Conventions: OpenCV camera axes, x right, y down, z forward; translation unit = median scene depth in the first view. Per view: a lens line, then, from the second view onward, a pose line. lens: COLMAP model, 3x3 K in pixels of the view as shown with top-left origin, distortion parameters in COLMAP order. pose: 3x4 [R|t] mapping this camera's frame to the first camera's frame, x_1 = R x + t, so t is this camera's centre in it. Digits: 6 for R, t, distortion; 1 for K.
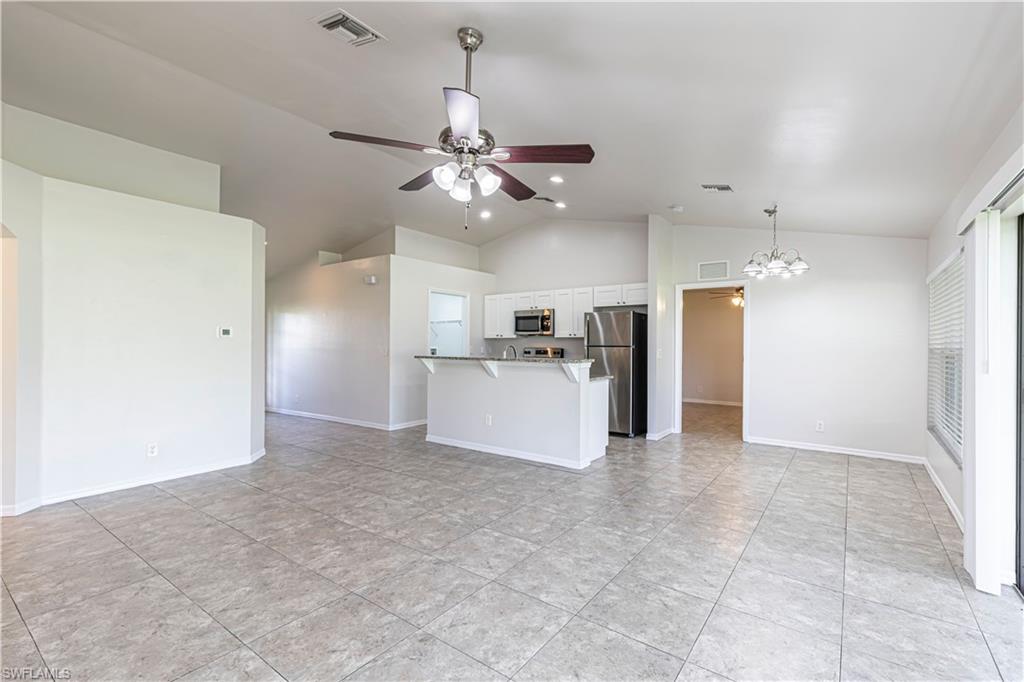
lens RADIAL K [[461.6, 0, 514.2], [0, 461.6, 341.8], [0, 0, 1]] dist [0.013125, -0.000887]
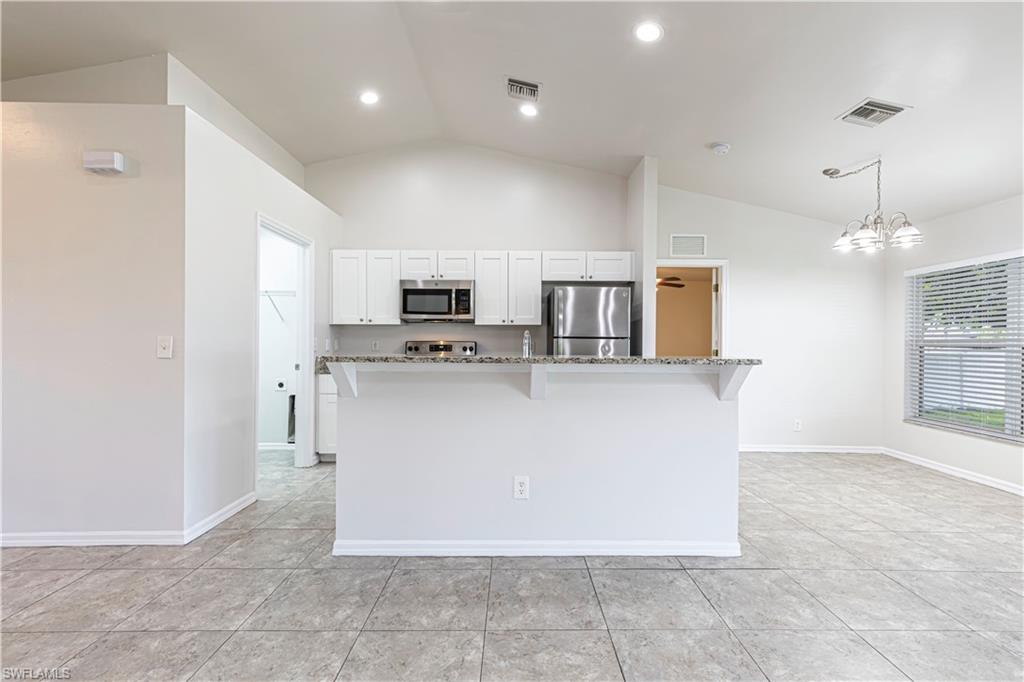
lens RADIAL K [[461.6, 0, 517.0], [0, 461.6, 343.0], [0, 0, 1]] dist [0.013125, -0.000887]
pose [[0.794925, 0.000216, 0.606708, -0.416101], [-0.005282, 0.999965, 0.006565, 0.018867], [-0.606685, -0.008423, 0.794898, 0.736193]]
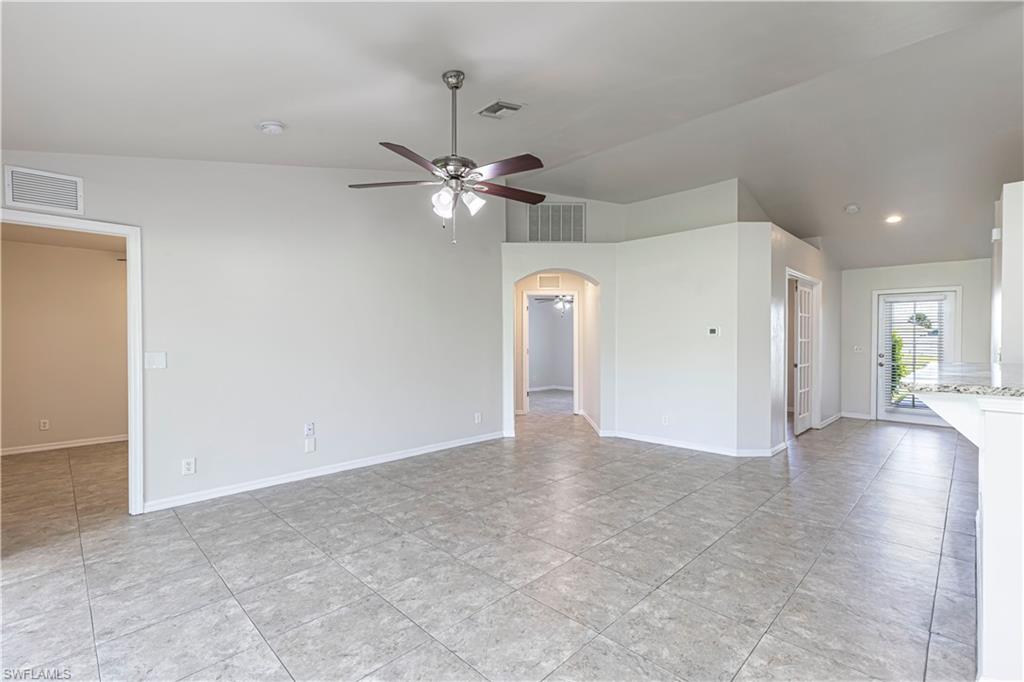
lens RADIAL K [[461.6, 0, 530.5], [0, 461.6, 341.1], [0, 0, 1]] dist [0.013125, -0.000887]
pose [[-0.136106, -0.001222, -0.990694, 0.547925], [0.005213, 0.999985, -0.001949, 0.002758], [0.990681, -0.005430, -0.136097, 0.714196]]
